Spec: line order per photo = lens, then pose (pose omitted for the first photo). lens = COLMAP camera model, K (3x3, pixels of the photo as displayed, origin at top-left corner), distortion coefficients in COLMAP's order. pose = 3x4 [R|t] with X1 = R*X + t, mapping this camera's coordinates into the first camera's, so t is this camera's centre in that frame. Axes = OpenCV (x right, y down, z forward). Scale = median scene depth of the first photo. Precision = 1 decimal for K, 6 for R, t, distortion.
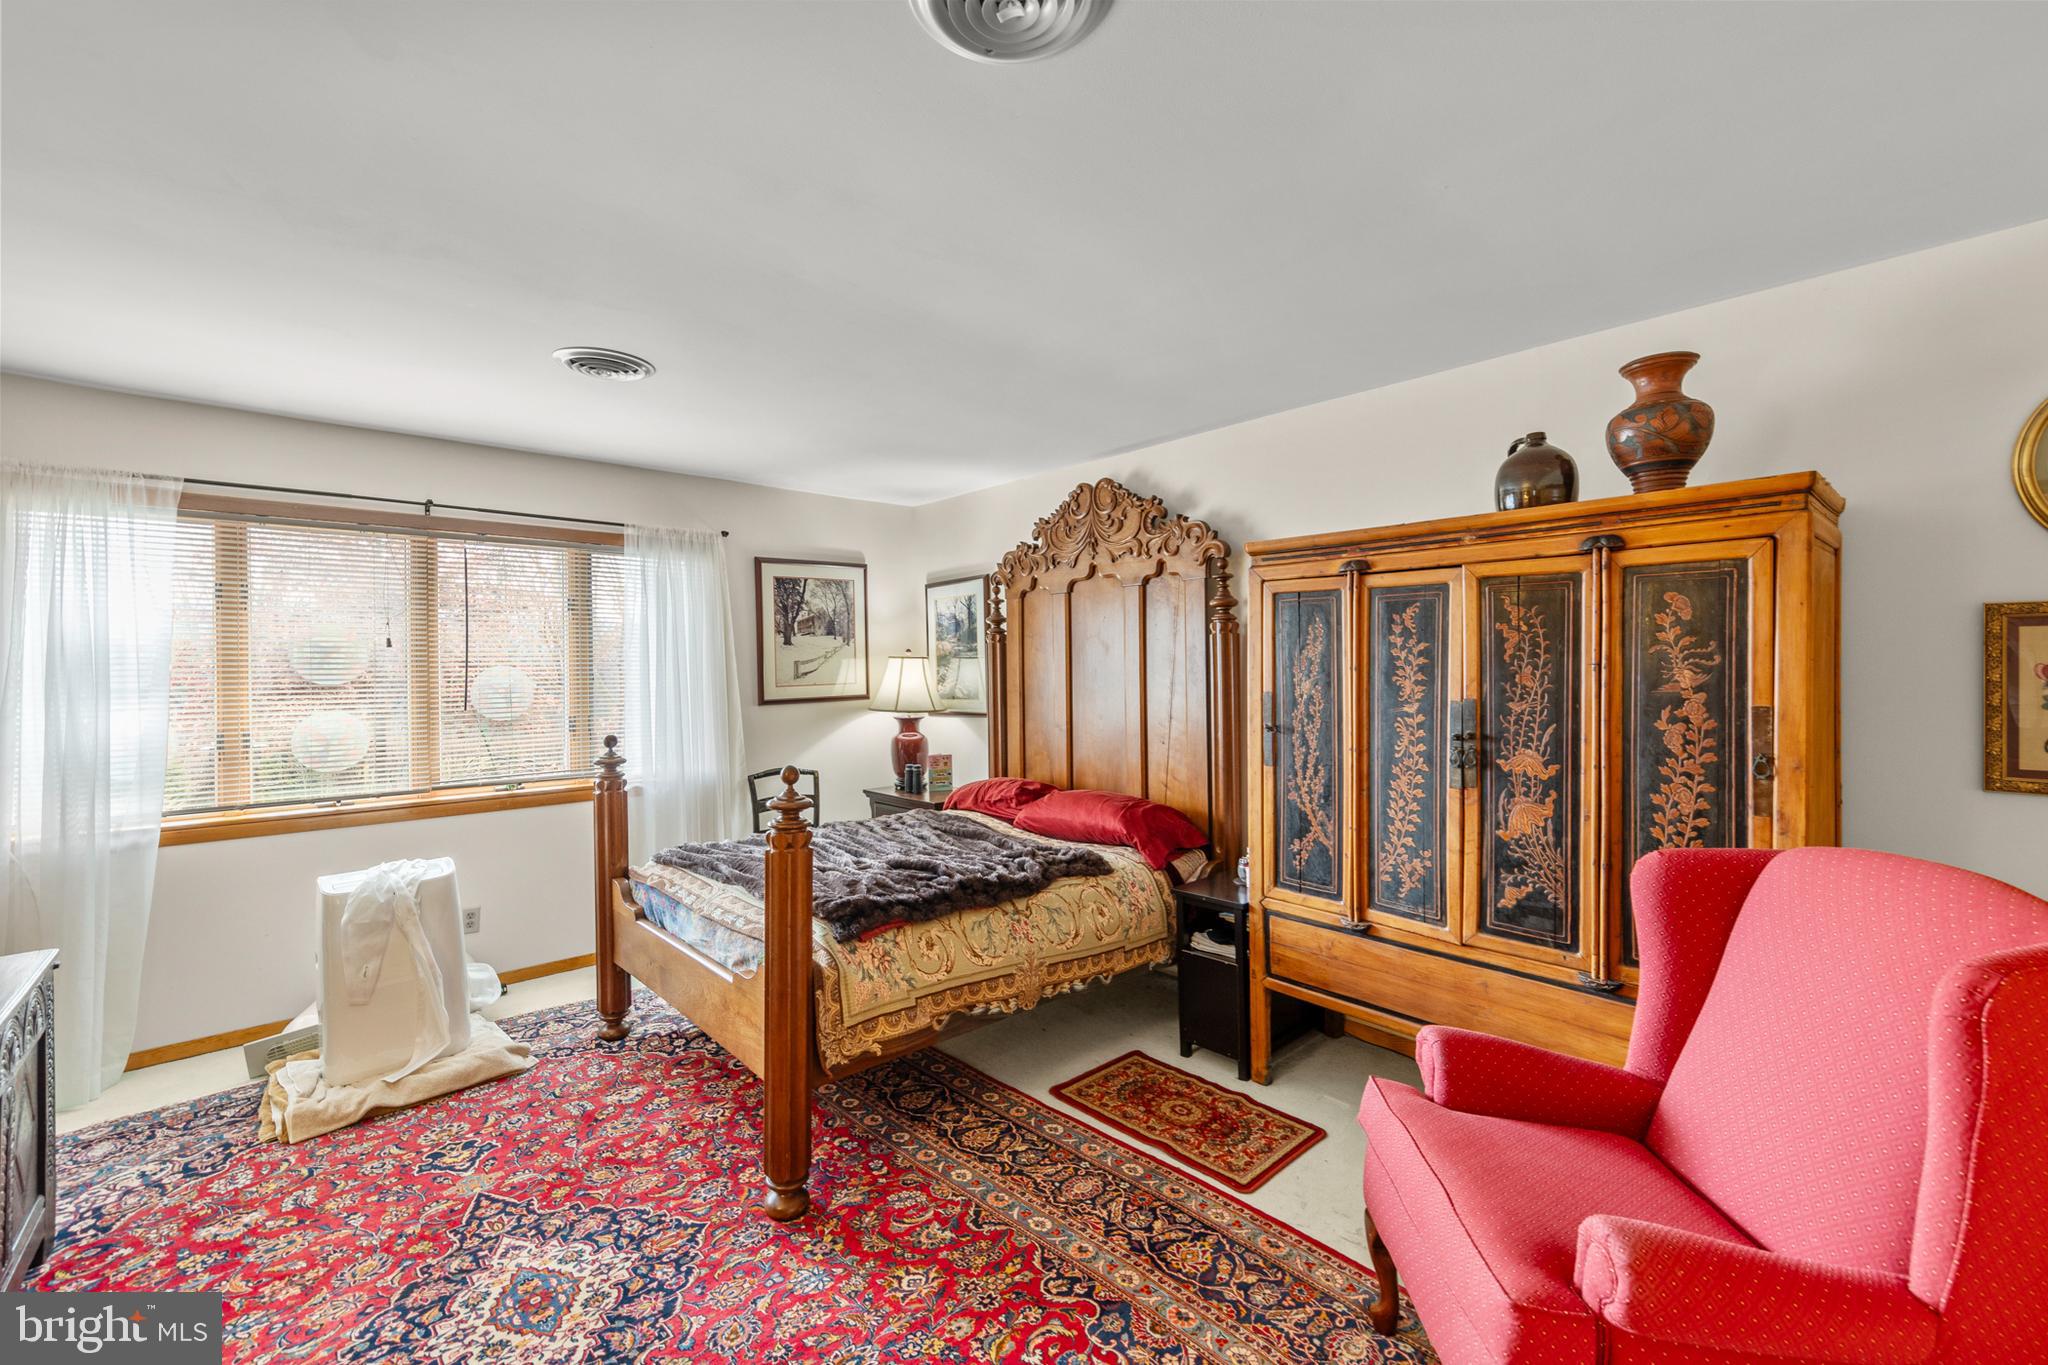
lens RADIAL K [[866.0, 0, 1024.0], [0, 866.0, 682.5], [0, 0, 1]] dist [-0.000819, -0.000276]
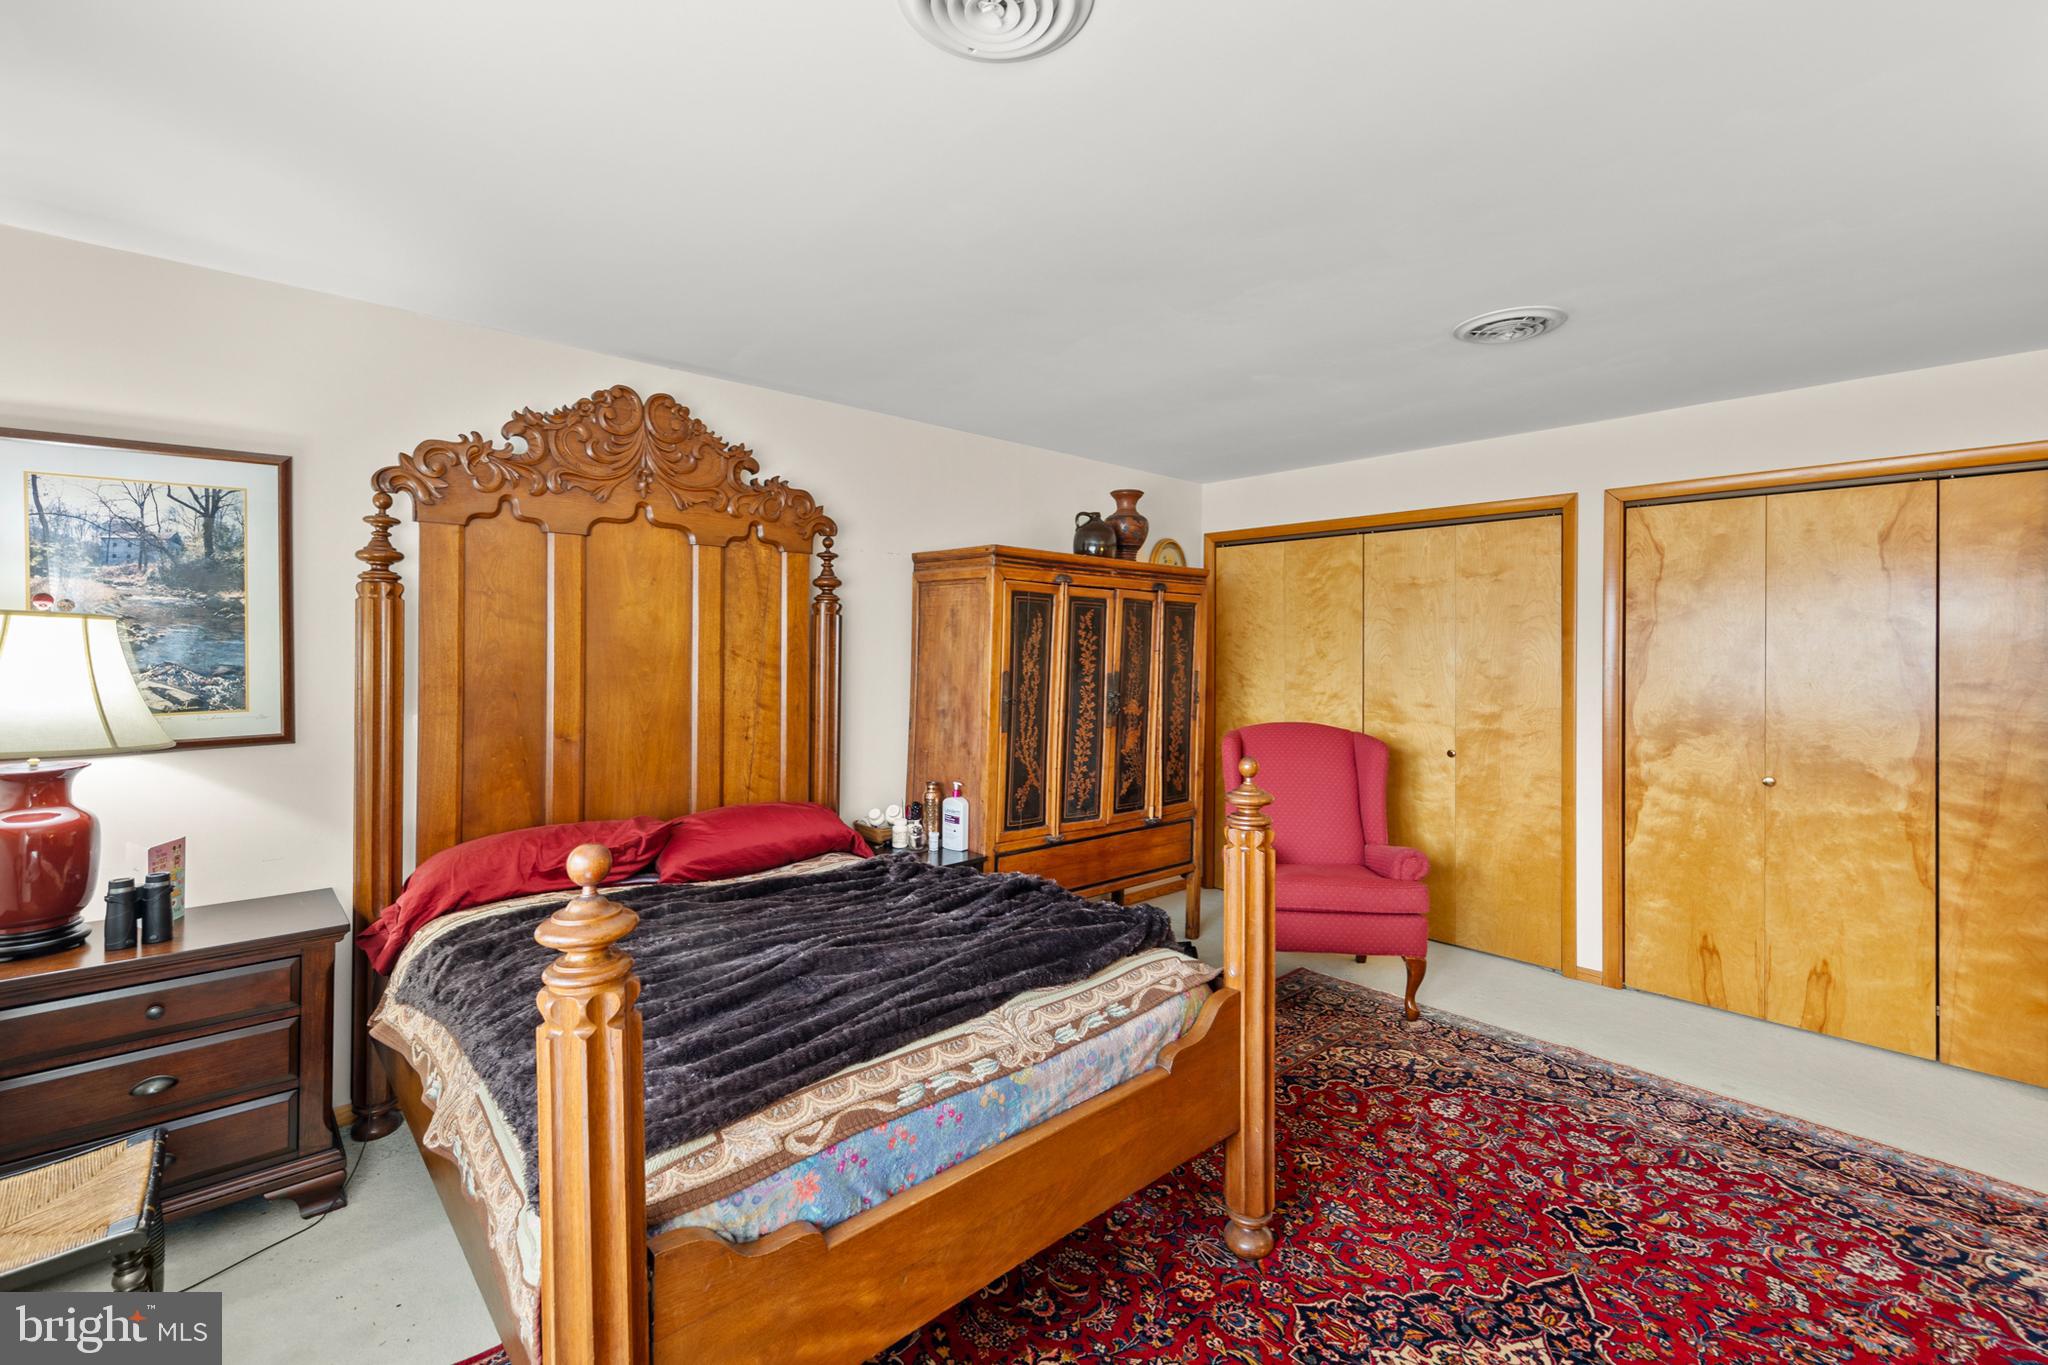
lens RADIAL K [[881.3, 0, 1033.1], [0, 881.3, 662.8], [0, 0, 1]] dist [0.004899, 0.000278]
pose [[-0.010355, -0.016436, 0.999811, -1.122001], [0.005138, 0.999851, 0.016490, -0.025158], [-0.999933, 0.005308, -0.010269, 1.157083]]
